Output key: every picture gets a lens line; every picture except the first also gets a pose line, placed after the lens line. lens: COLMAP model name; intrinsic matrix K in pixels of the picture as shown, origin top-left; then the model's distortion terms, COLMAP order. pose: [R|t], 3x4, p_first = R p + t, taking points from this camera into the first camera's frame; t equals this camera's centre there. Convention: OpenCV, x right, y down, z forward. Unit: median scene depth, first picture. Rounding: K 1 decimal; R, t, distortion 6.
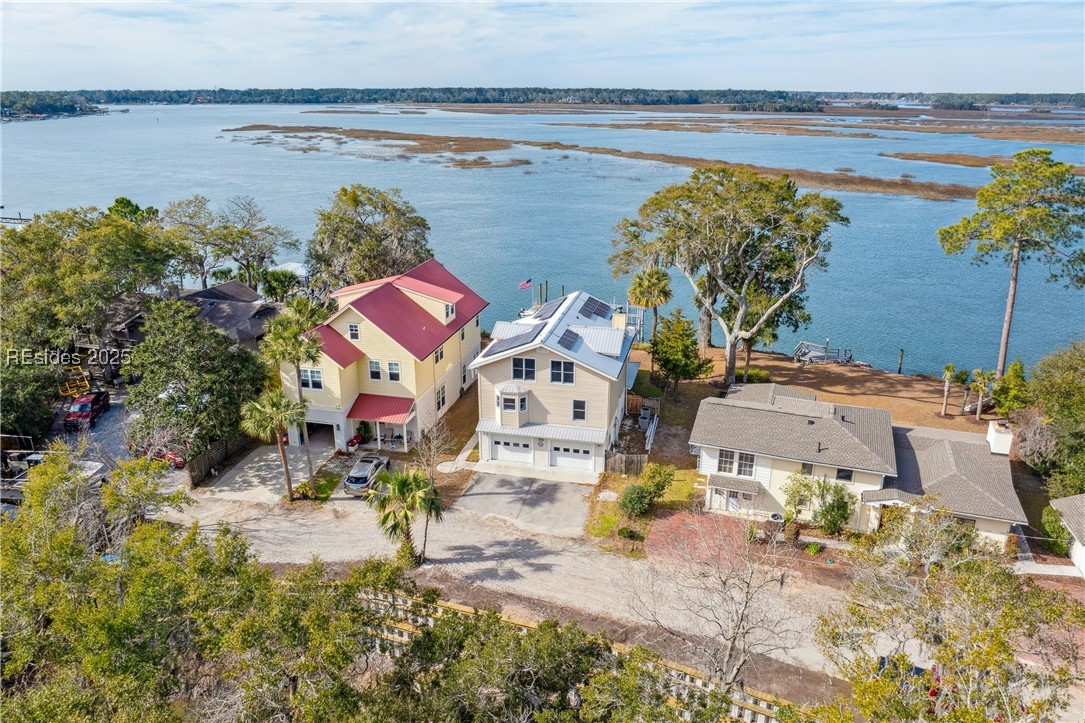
lens RADIAL K [[765.4, 0, 548.7], [0, 765.4, 369.1], [0, 0, 1]] dist [-0.025456, -0.011814]
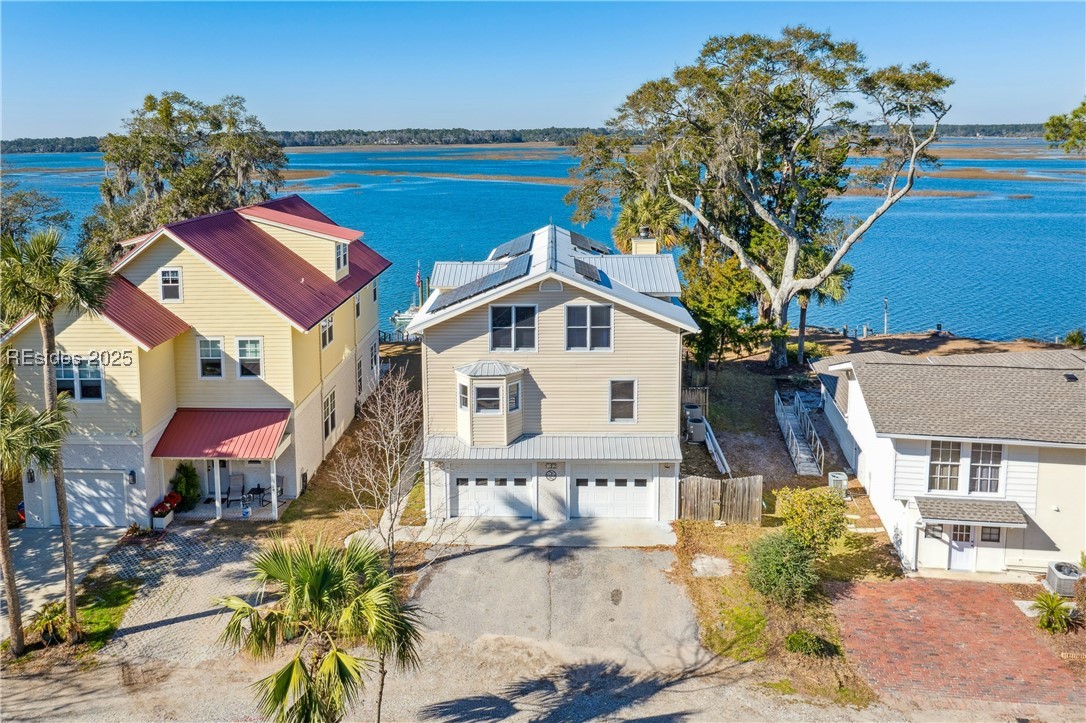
lens RADIAL K [[847.4, 0, 509.9], [0, 847.4, 223.4], [0, 0, 1]] dist [-0.028626, -0.001958]
pose [[0.984846, -0.034866, 0.169890, -0.113998], [0.075211, 0.968538, -0.237228, 0.059515], [-0.156274, 0.246411, 0.956483, 0.374855]]
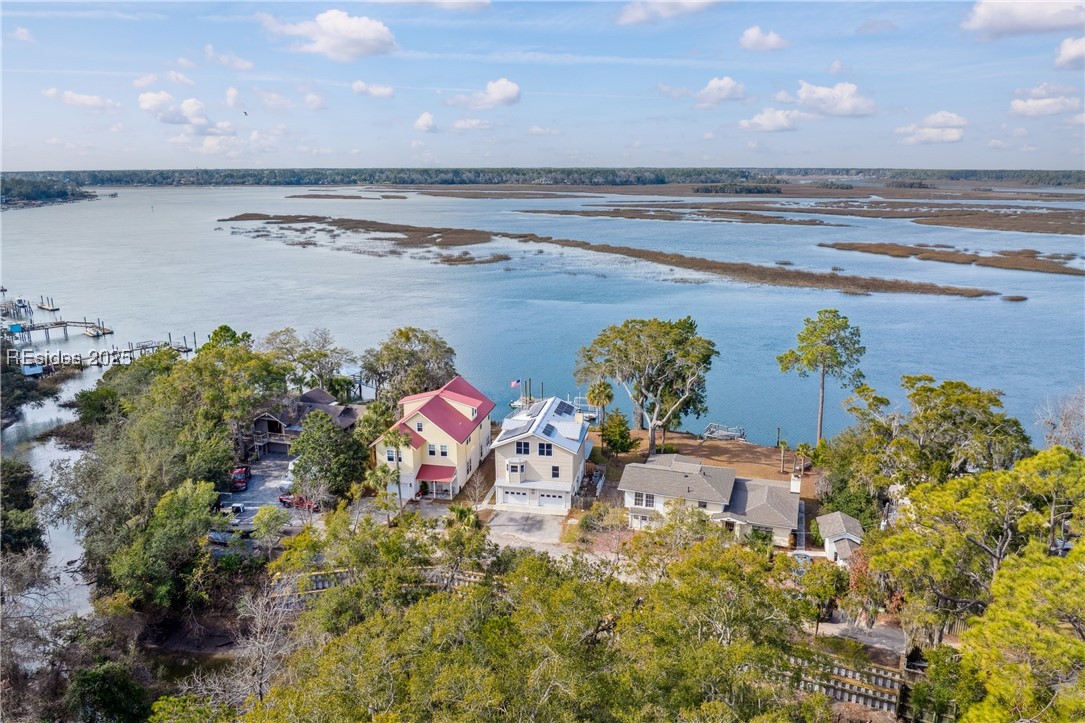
lens RADIAL K [[765.4, 0, 541.3], [0, 765.4, 362.3], [0, 0, 1]] dist [-0.025456, -0.011814]
pose [[0.999664, -0.013026, 0.022428, -0.023529], [0.015212, 0.994850, -0.100213, -0.016611], [-0.021007, 0.100521, 0.994713, -0.627701]]
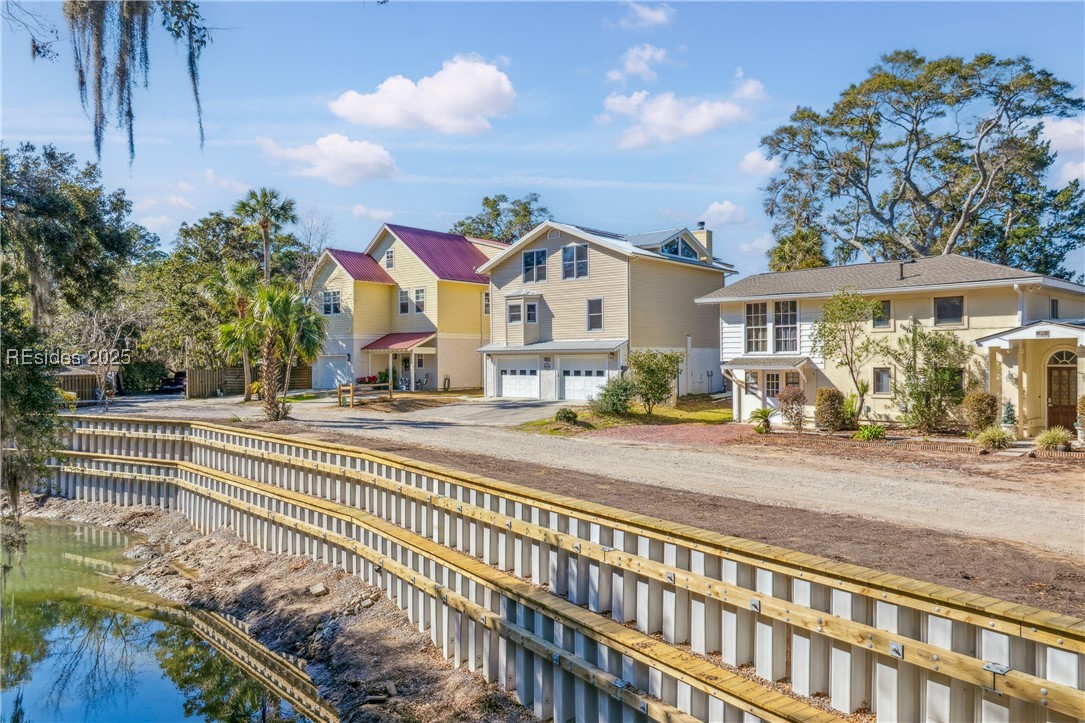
lens RADIAL K [[765.4, 0, 546.3], [0, 765.4, 357.8], [0, 0, 1]] dist [-0.025456, -0.011814]
pose [[0.887574, -0.010345, -0.460550, 0.288745], [-0.145334, 0.942403, -0.301256, 0.276087], [0.437140, 0.334320, 0.834948, 0.344601]]
